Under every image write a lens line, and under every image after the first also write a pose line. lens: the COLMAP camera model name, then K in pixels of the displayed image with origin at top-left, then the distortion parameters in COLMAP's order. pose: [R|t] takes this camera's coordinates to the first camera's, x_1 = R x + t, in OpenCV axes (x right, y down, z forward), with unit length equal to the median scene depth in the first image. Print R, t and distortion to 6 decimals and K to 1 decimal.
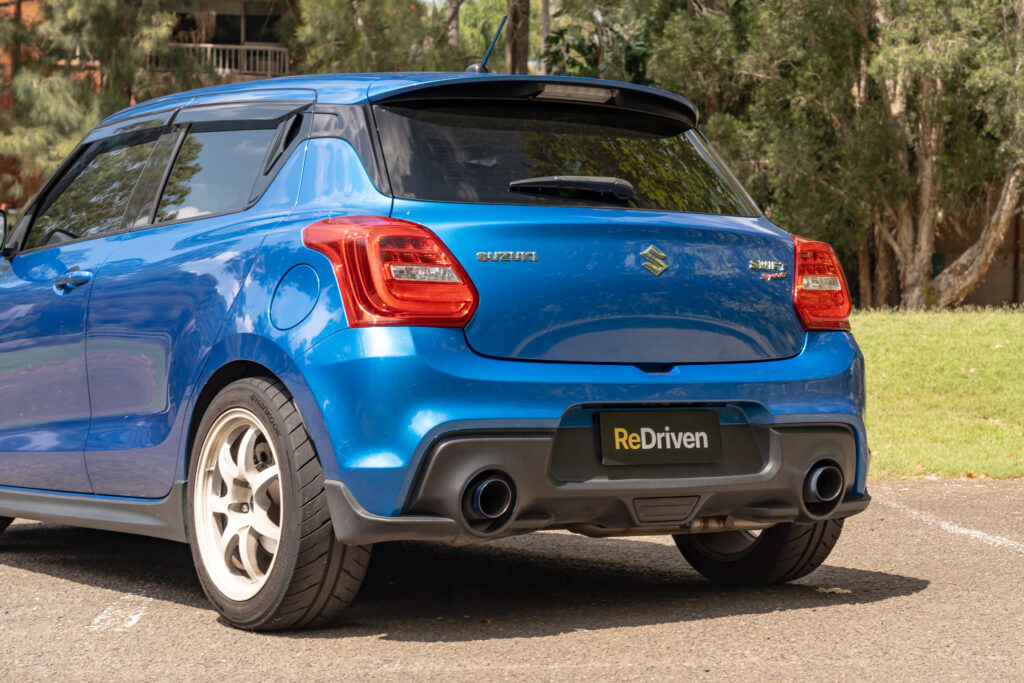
lens RADIAL K [[2155.4, 0, 511.4], [0, 2155.4, 344.9], [0, 0, 1]] dist [0.079919, 0.000000]
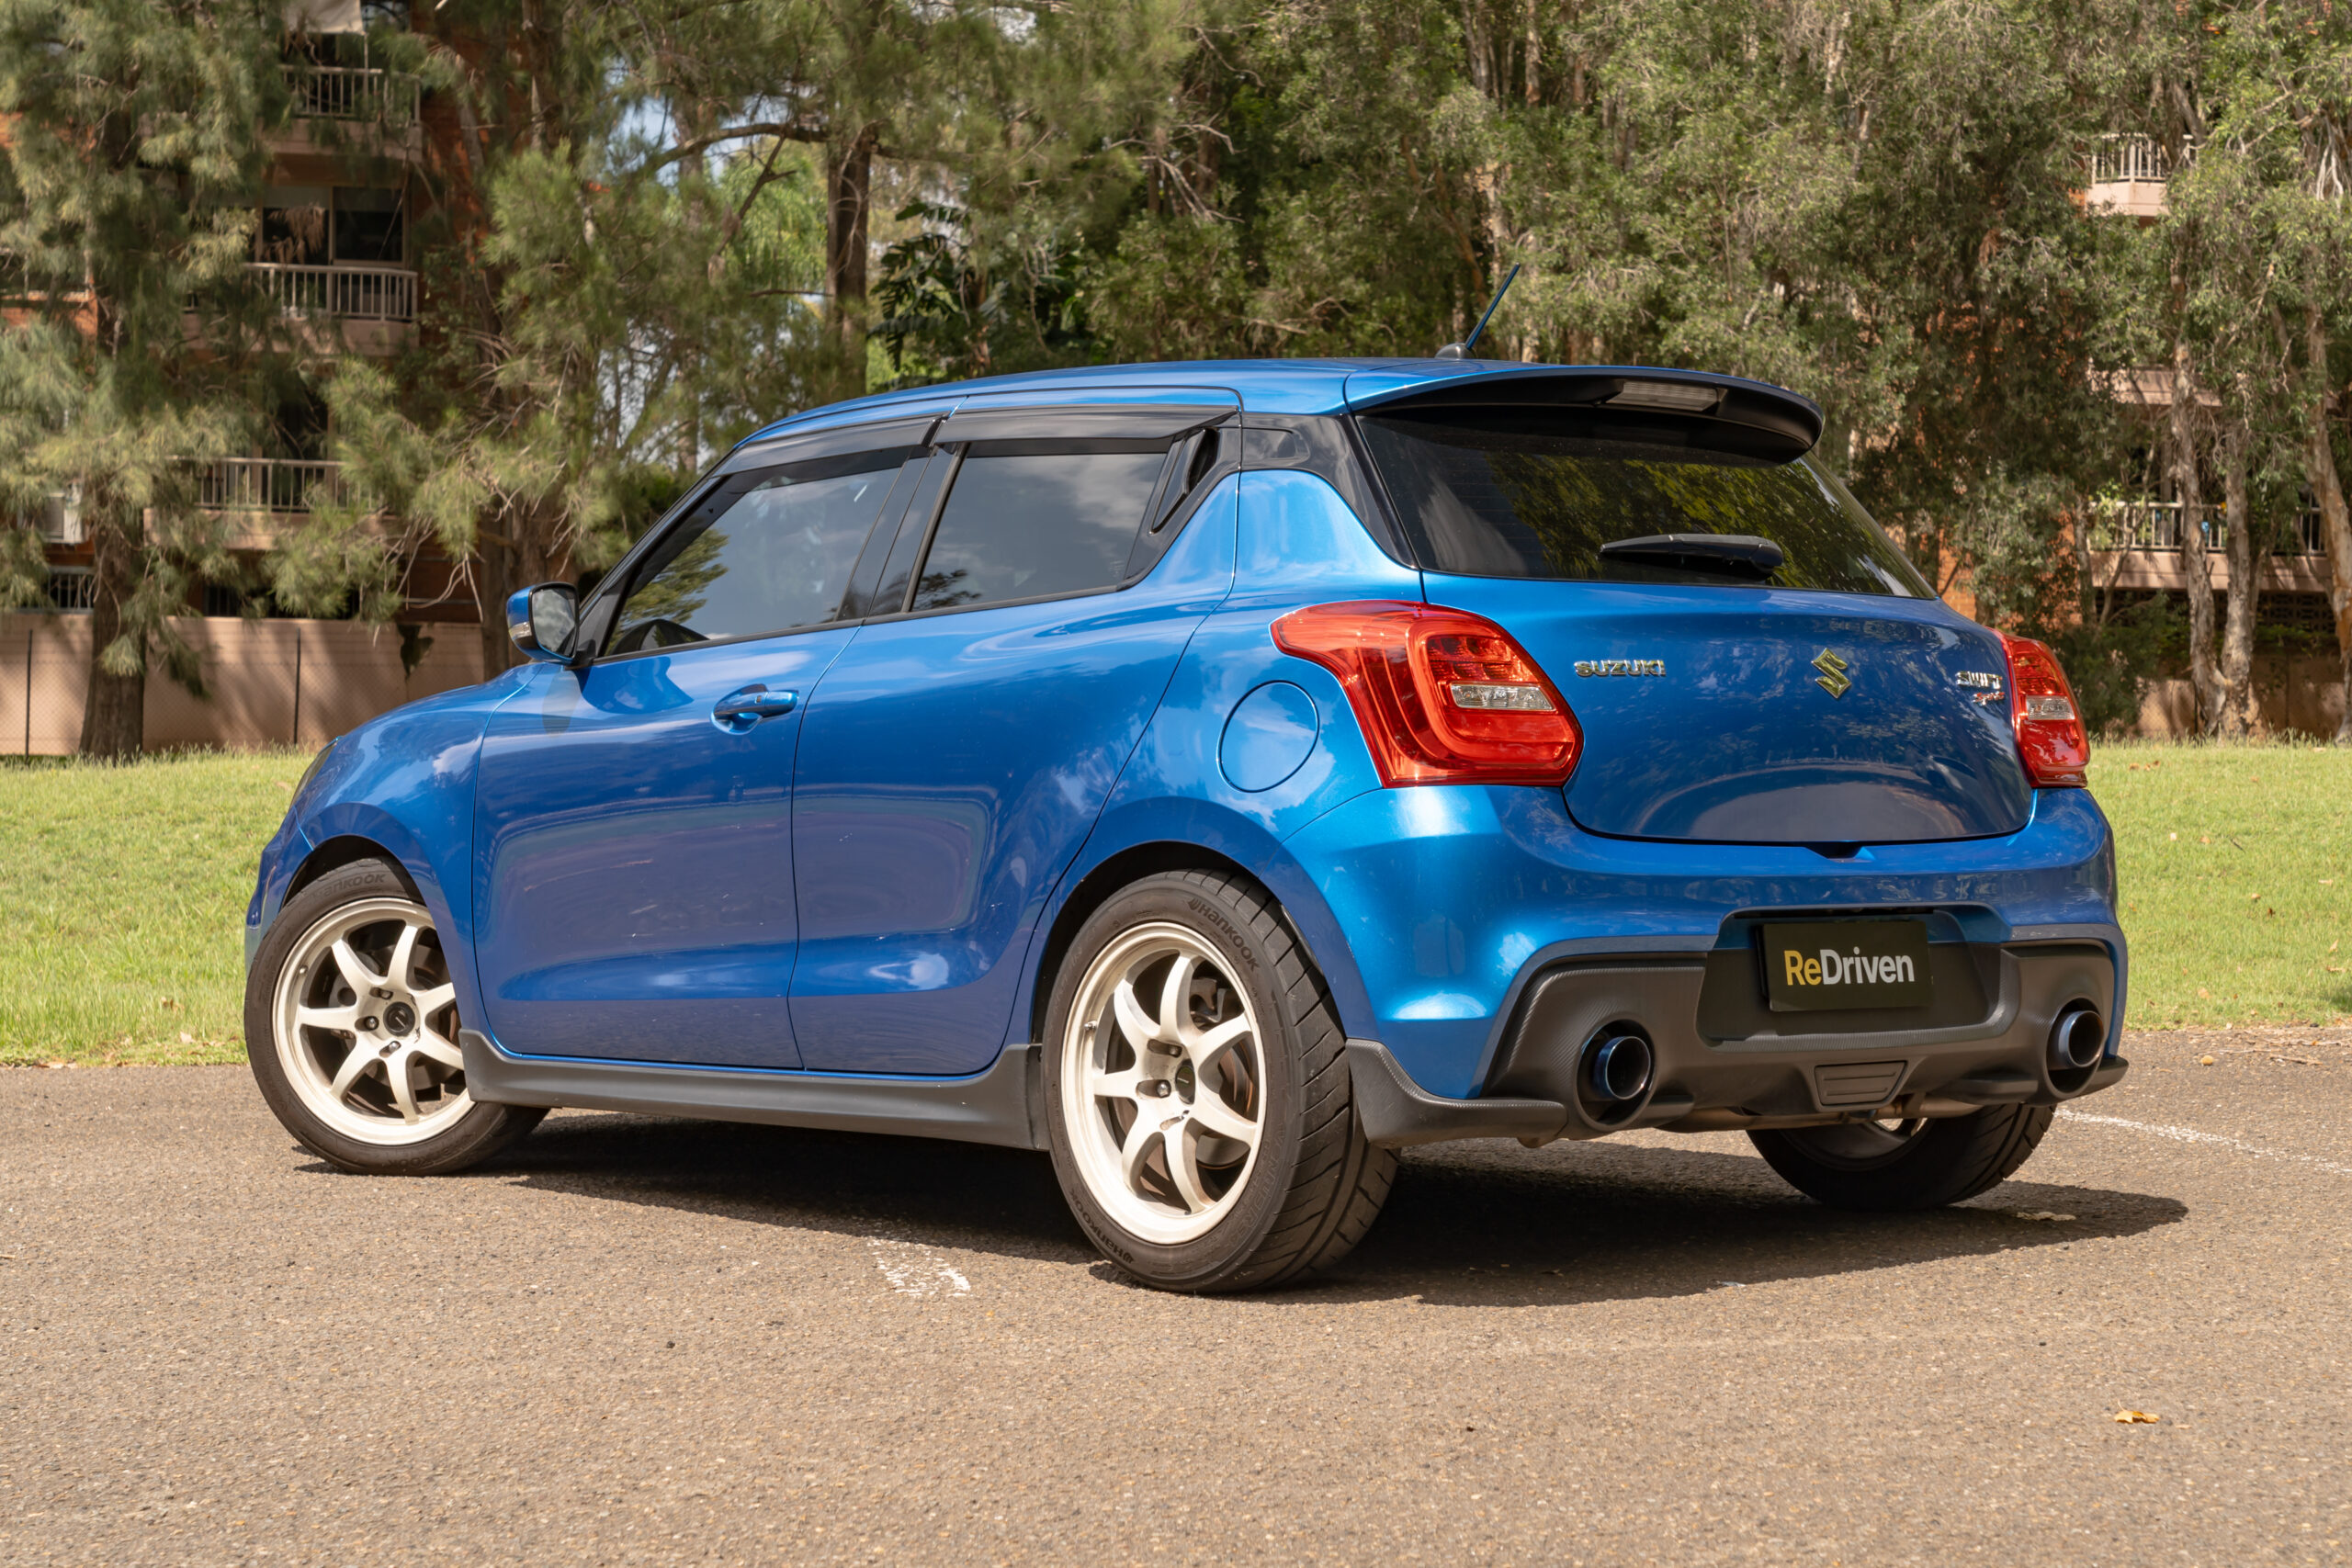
lens RADIAL K [[3834.3, 0, 1178.0], [0, 3834.3, 776.1], [0, 0, 1]] dist [0.059894, 0.000000]
pose [[0.996338, -0.004613, 0.085375, -0.199392], [0.005238, 0.999961, -0.007106, -0.003364], [-0.085339, 0.007527, 0.996324, -0.056725]]
